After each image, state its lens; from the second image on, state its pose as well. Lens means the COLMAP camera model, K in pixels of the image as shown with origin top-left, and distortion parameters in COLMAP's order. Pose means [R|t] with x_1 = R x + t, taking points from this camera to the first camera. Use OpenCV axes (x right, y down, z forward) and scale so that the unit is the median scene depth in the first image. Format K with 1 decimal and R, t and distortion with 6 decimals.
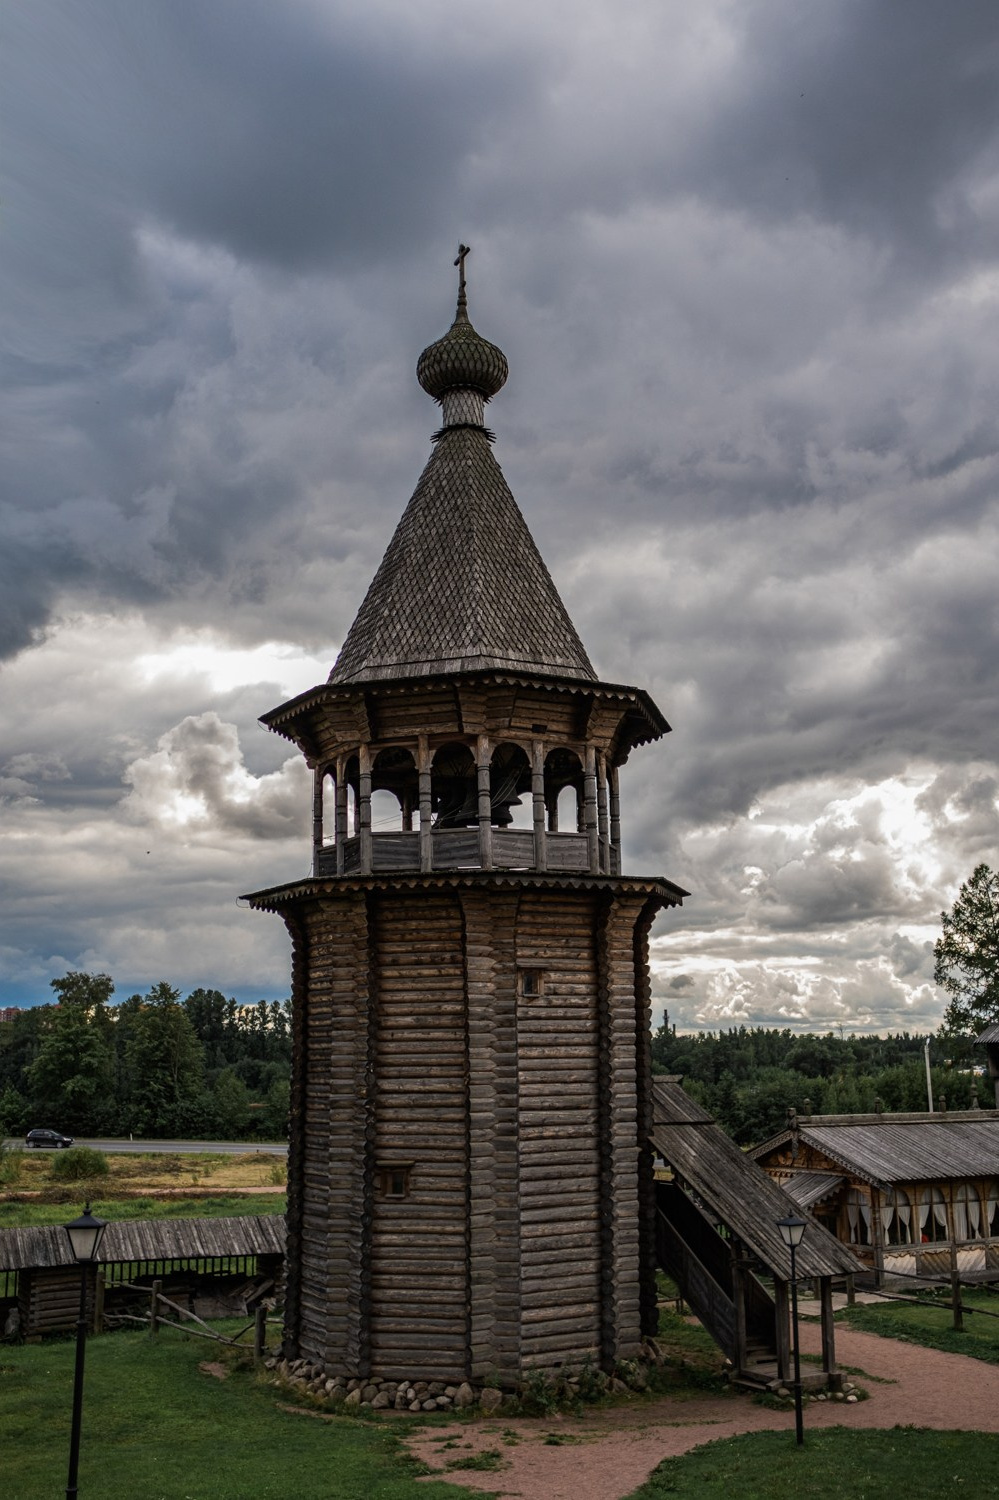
lens RADIAL K [[1448.9, 0, 499.5], [0, 1448.9, 750.0], [0, 0, 1]] dist [-0.078986, 0.173940]
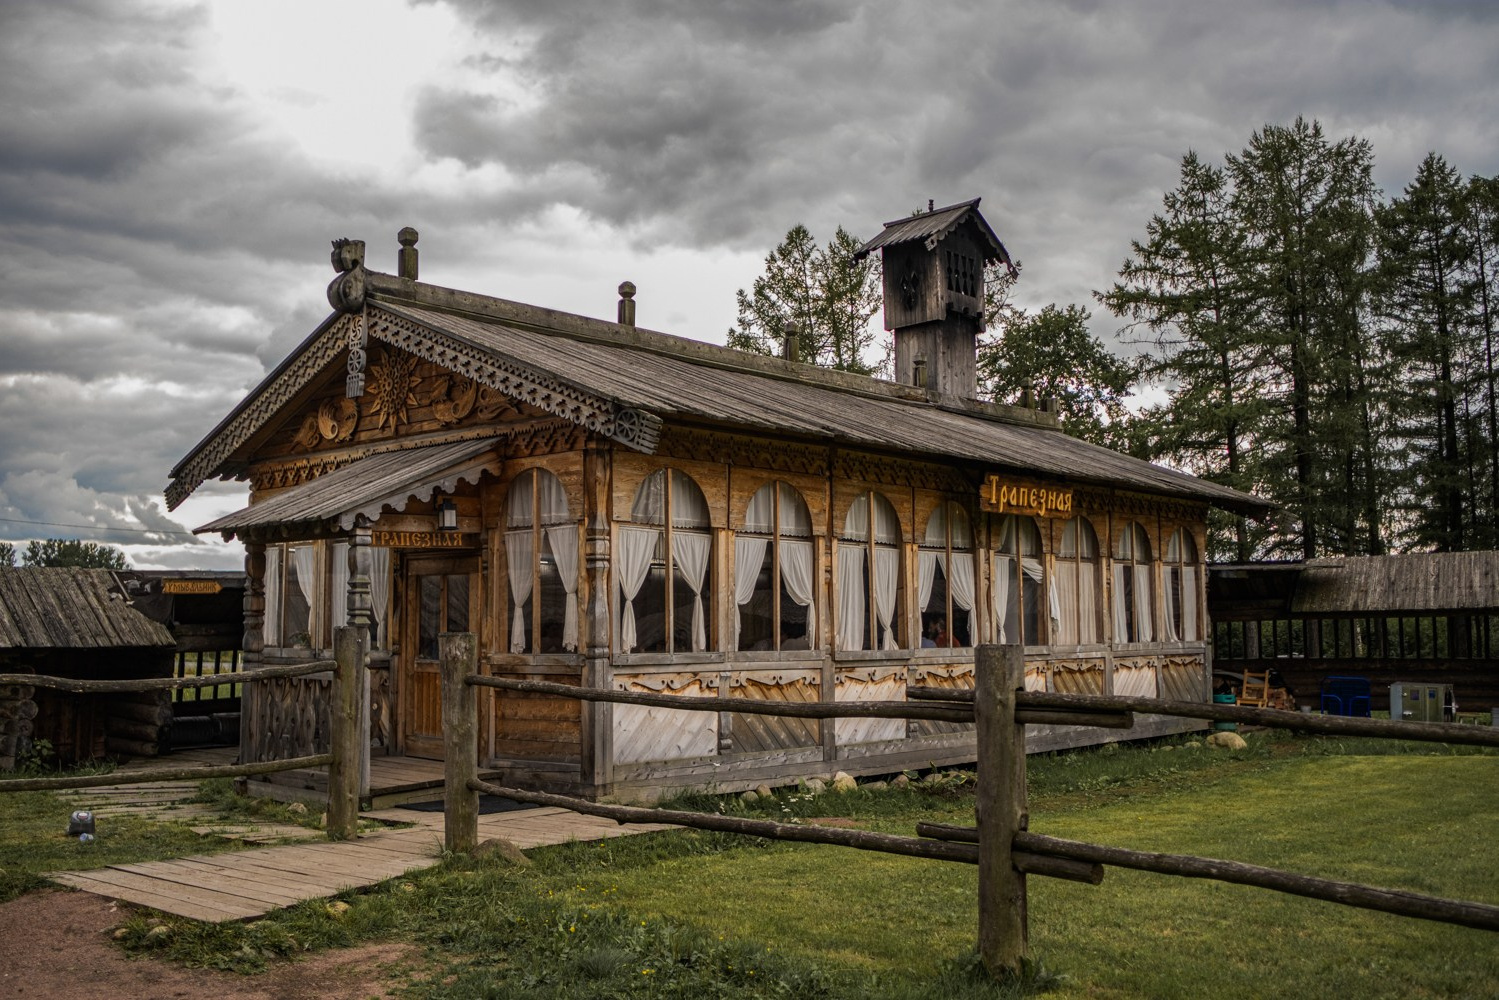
lens RADIAL K [[1447.9, 0, 742.3], [0, 1447.9, 524.7], [0, 0, 1]] dist [-0.078986, 0.173940]
pose [[0.946896, 0.030080, 0.320131, 0.191762], [-0.077245, 0.987739, 0.135668, 0.269917], [-0.312125, -0.153192, 0.937609, 0.702010]]
